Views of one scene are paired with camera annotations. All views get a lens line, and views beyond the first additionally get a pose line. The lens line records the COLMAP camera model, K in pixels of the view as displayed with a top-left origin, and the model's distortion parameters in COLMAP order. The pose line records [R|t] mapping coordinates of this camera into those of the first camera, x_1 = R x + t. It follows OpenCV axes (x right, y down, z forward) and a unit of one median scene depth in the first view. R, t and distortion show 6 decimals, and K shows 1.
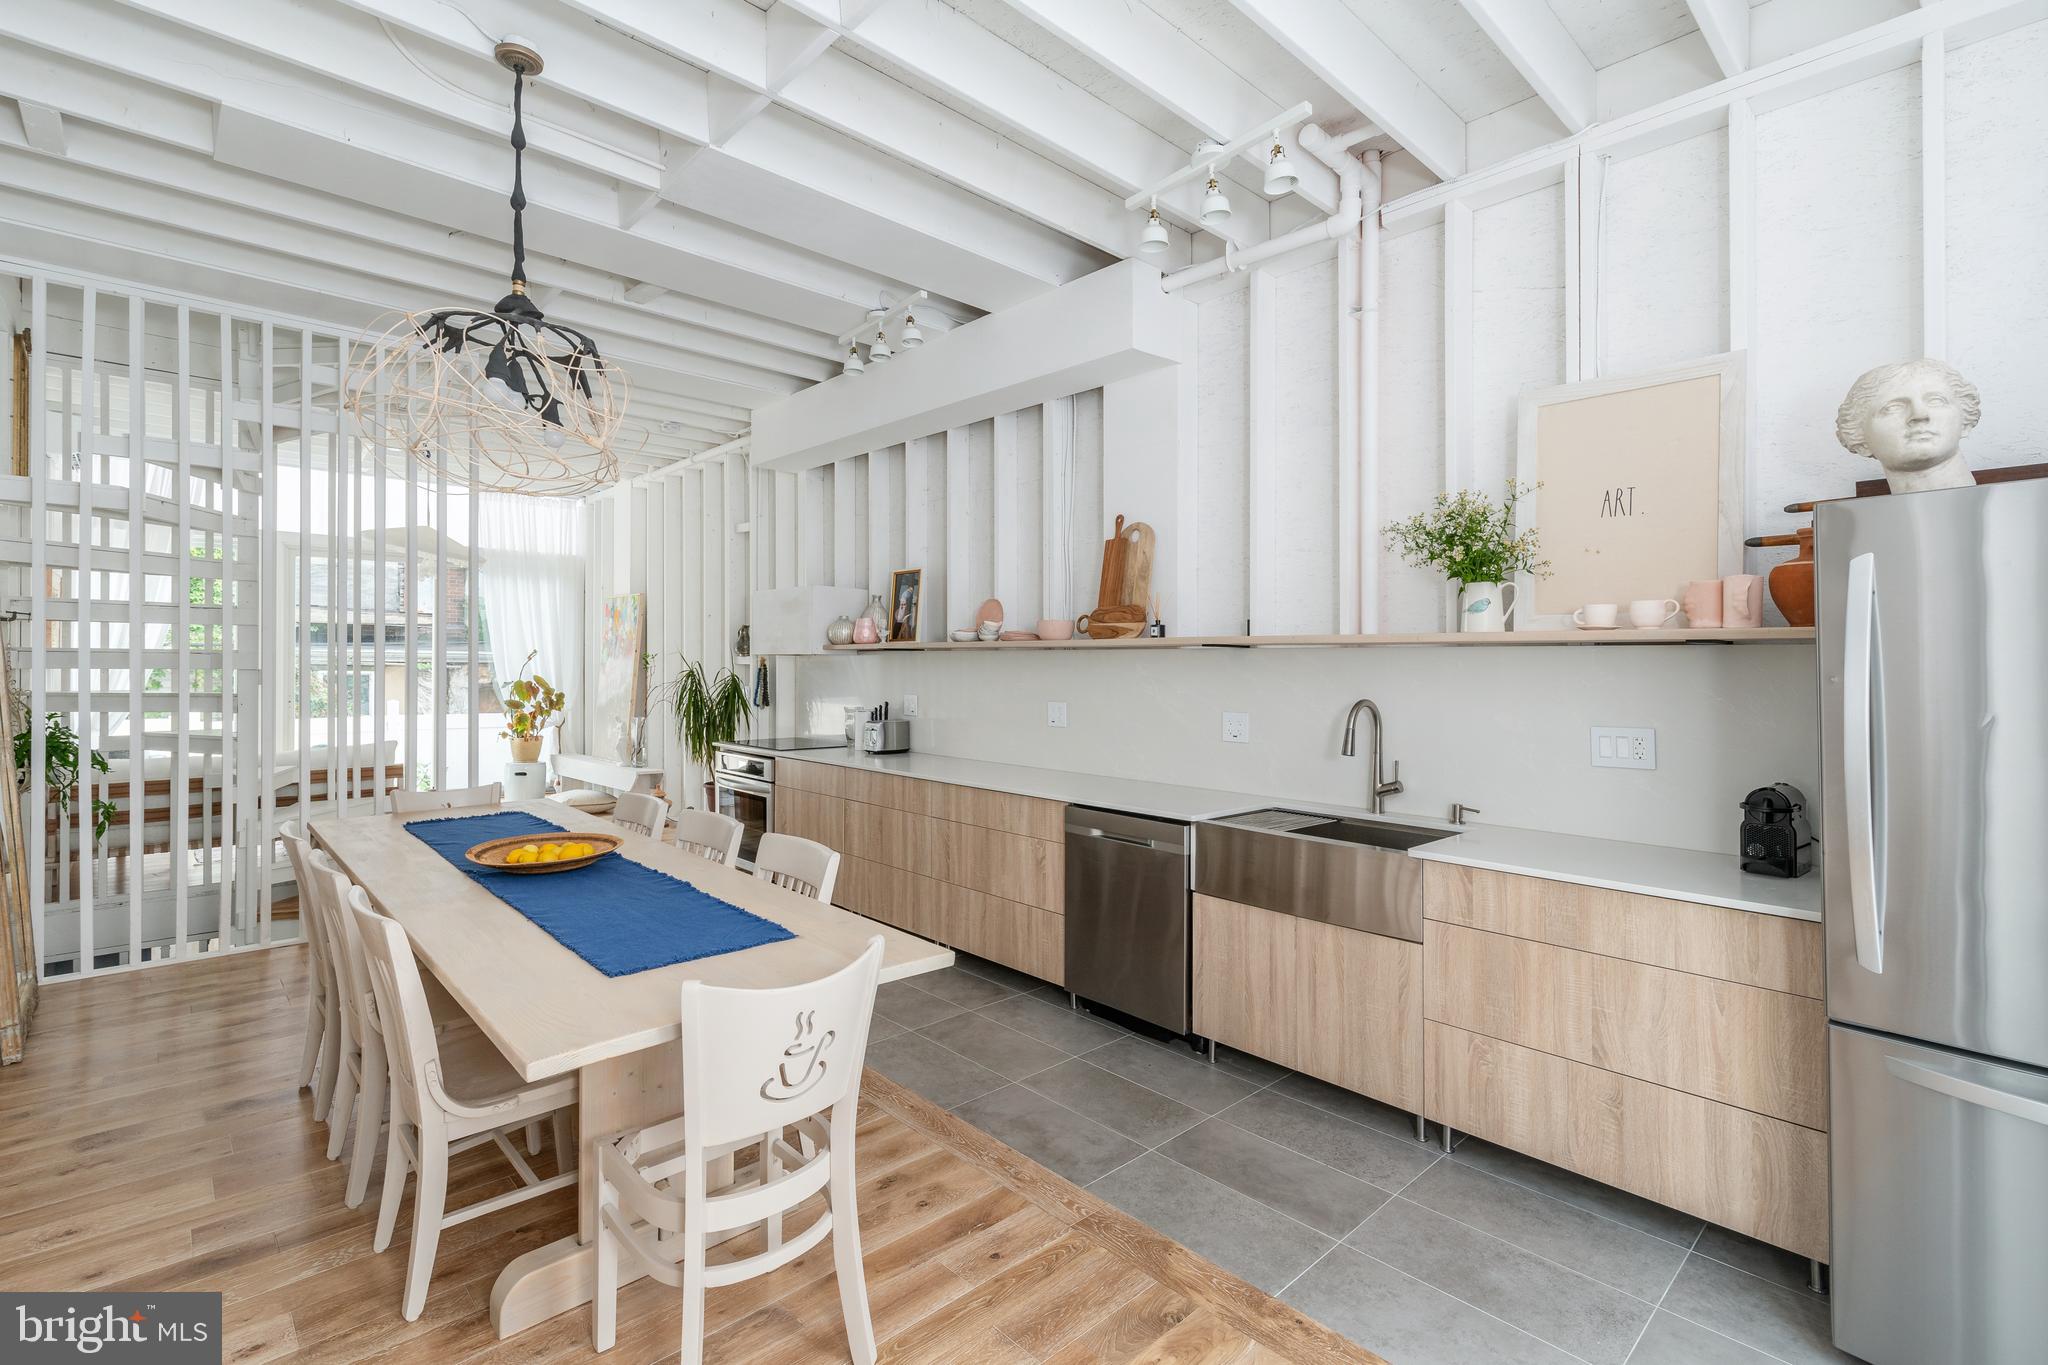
lens RADIAL K [[932.0, 0, 1025.8], [0, 932.0, 658.0], [0, 0, 1]] dist [0.000155, 0.000059]
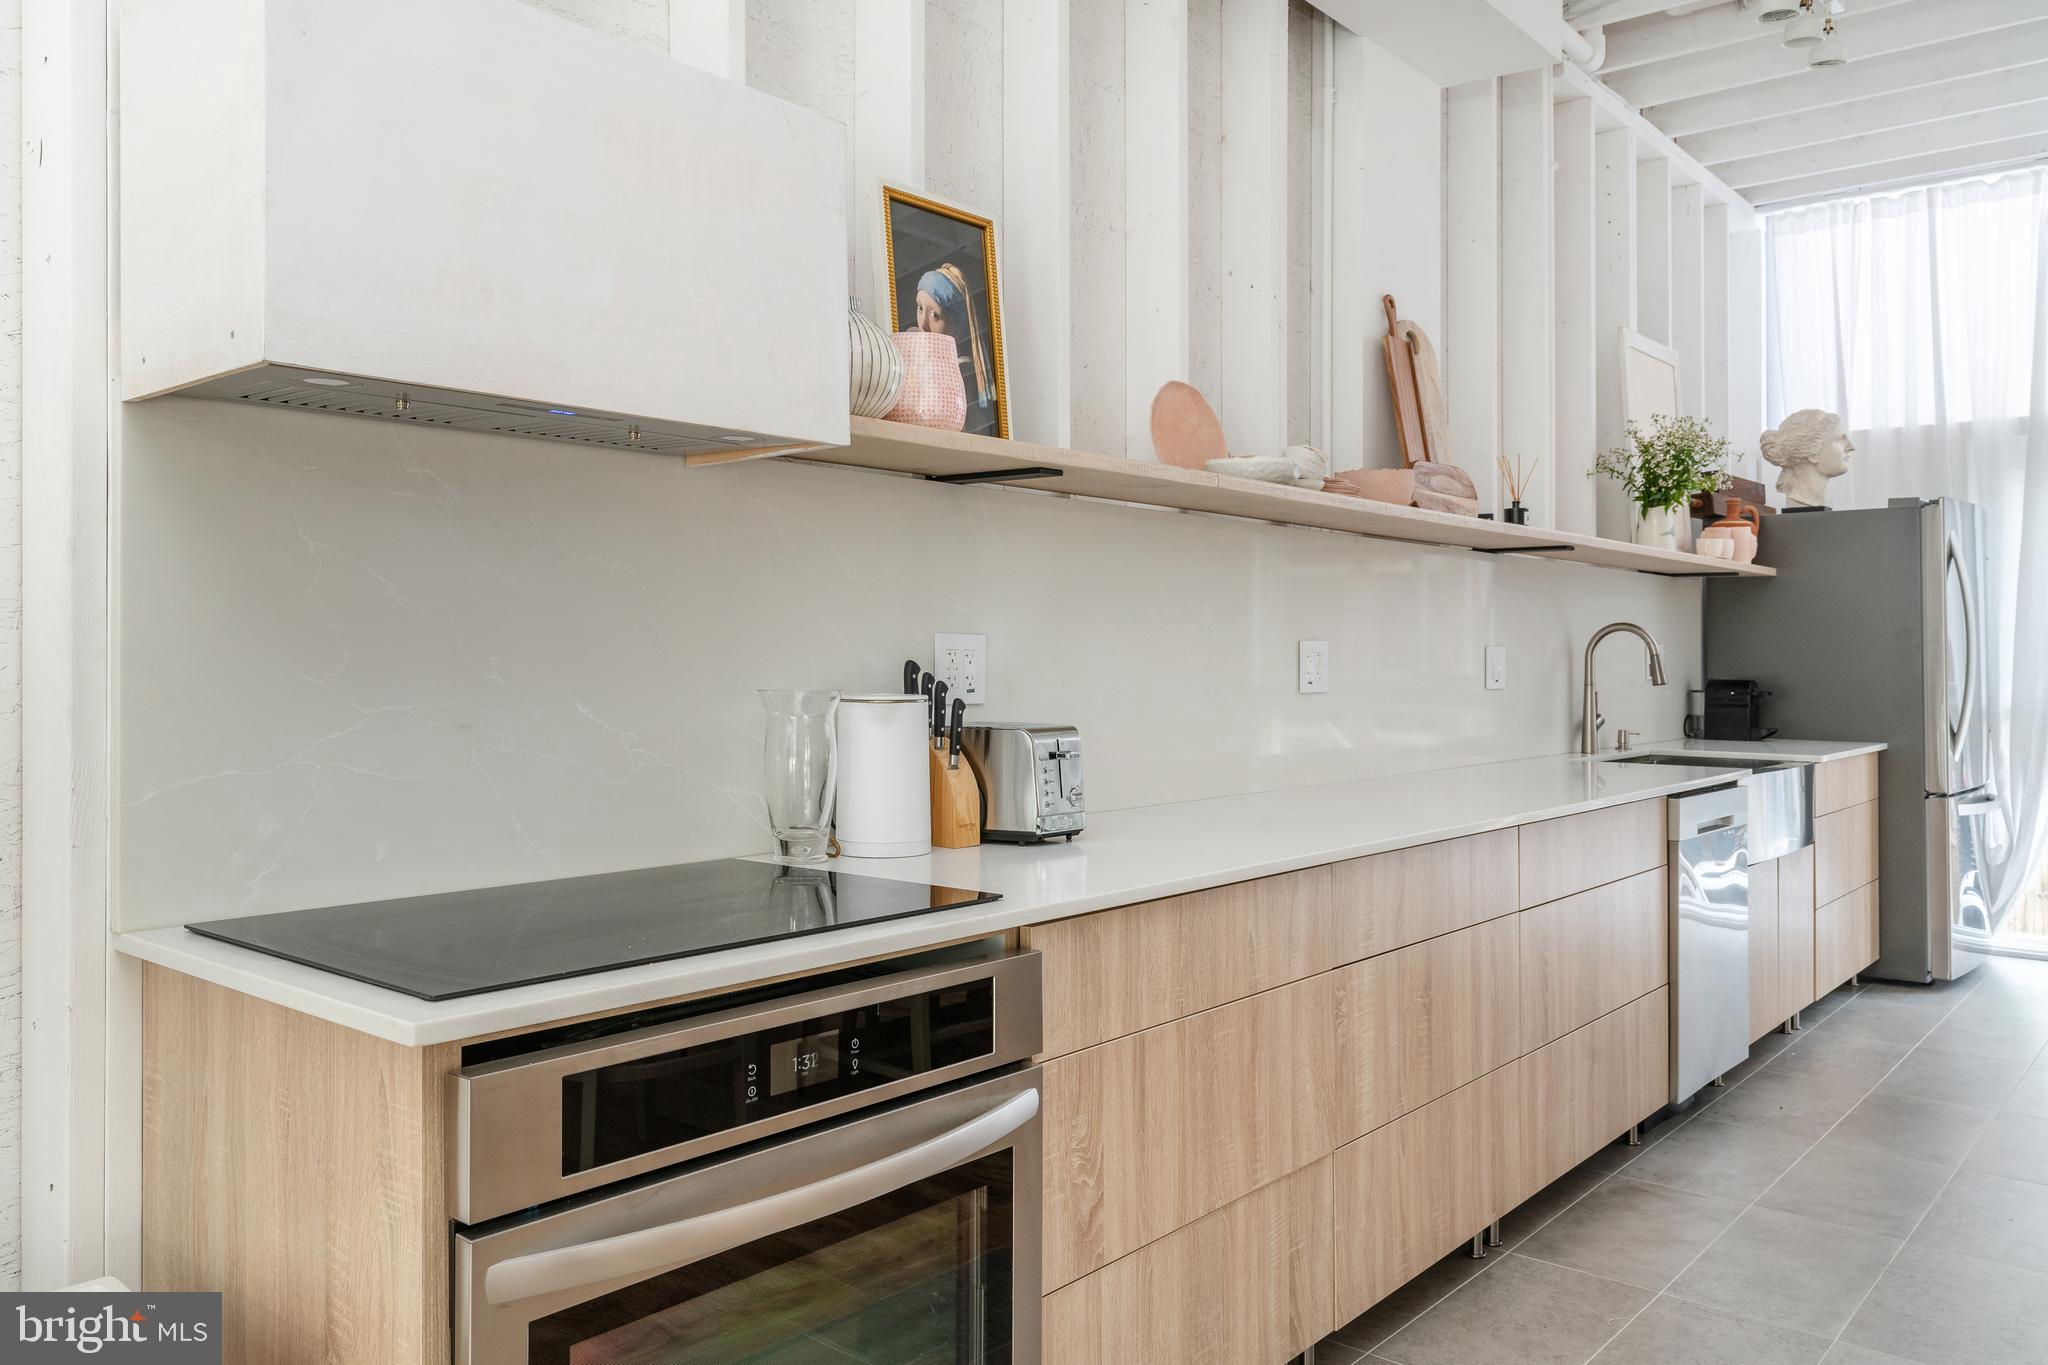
lens RADIAL K [[1522.2, 0, 1018.3], [0, 1522.2, 625.1], [0, 0, 1]] dist [-0.005992, -0.001554]
pose [[-0.119931, 0.014333, 0.992679, -1.028272], [-0.008596, 0.999843, -0.015475, 0.076359], [-0.992745, -0.010389, -0.119789, 1.791884]]
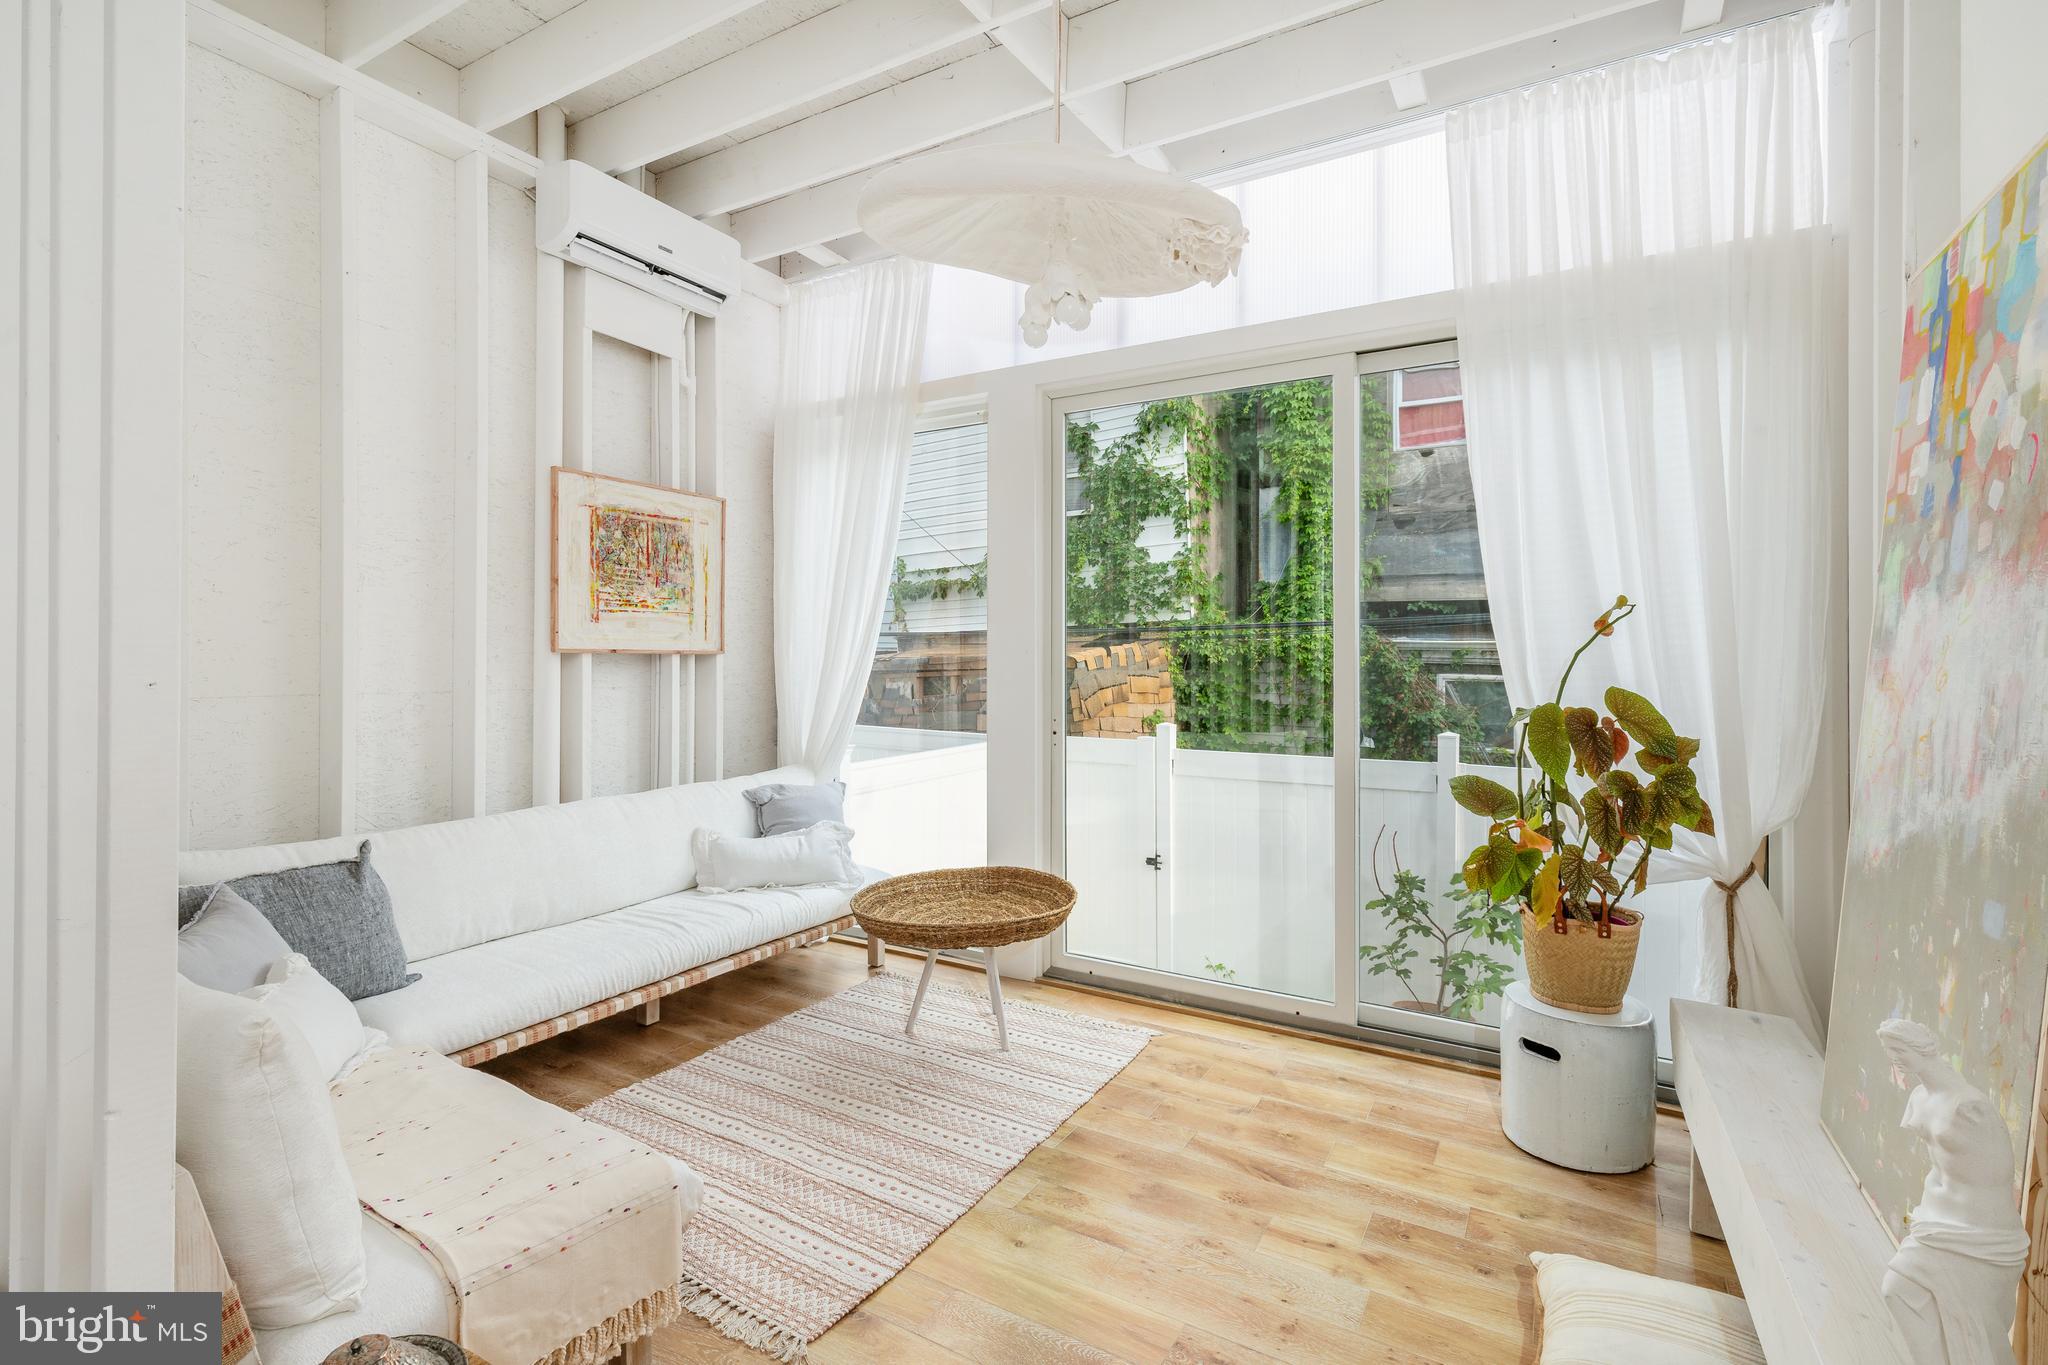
lens RADIAL K [[932.0, 0, 1025.8], [0, 932.0, 658.0], [0, 0, 1]] dist [0.000155, 0.000059]
pose [[0.291197, -0.004288, -0.956654, -0.301096], [0.005081, 0.999983, -0.002936, 0.009438], [0.956650, -0.004006, 0.291214, 0.720871]]
